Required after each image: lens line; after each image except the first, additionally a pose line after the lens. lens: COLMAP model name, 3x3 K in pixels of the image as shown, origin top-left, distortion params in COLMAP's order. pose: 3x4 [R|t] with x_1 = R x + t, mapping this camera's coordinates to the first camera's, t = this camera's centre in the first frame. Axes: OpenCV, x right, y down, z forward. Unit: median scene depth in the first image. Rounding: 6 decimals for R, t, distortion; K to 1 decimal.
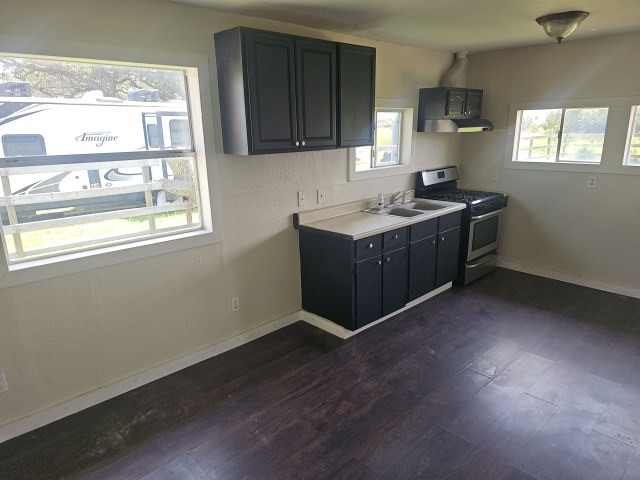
lens RADIAL K [[429.1, 0, 316.9], [0, 429.1, 243.7], [0, 0, 1]] dist [0.017709, -0.008191]
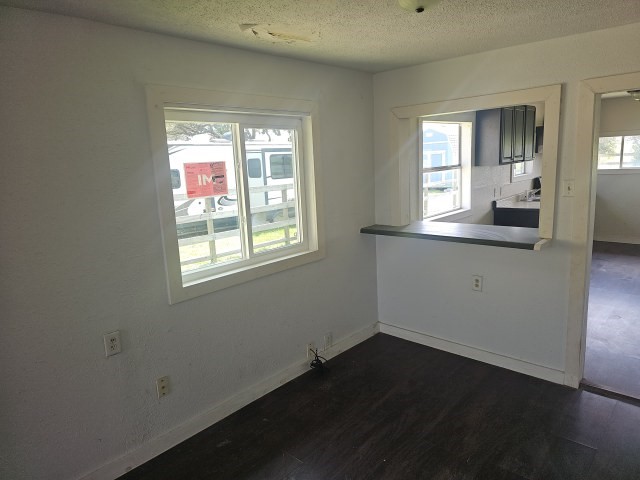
lens RADIAL K [[429.1, 0, 324.1], [0, 429.1, 238.2], [0, 0, 1]] dist [0.017709, -0.008191]
pose [[0.996304, -0.047086, 0.071836, -0.450603], [0.052994, 0.995166, -0.082686, 0.096835], [-0.067596, 0.086187, 0.993983, -0.344470]]
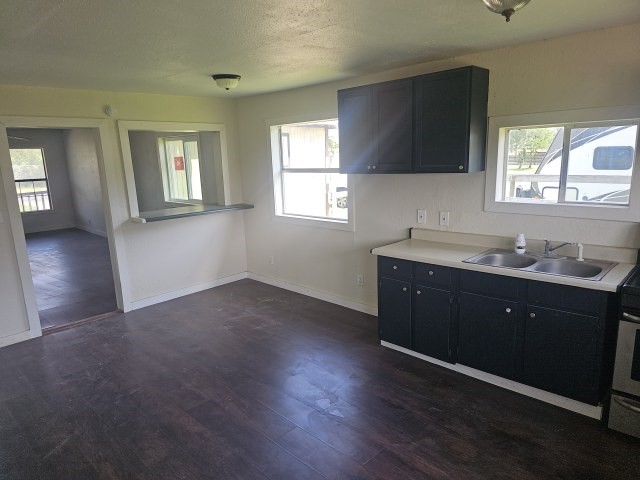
lens RADIAL K [[429.1, 0, 321.0], [0, 429.1, 240.4], [0, 0, 1]] dist [0.017709, -0.008191]
pose [[0.050202, 0.215621, -0.975186, 0.529370], [-0.232323, 0.952154, 0.198569, -0.105534], [0.971342, 0.216590, 0.097893, 0.337287]]
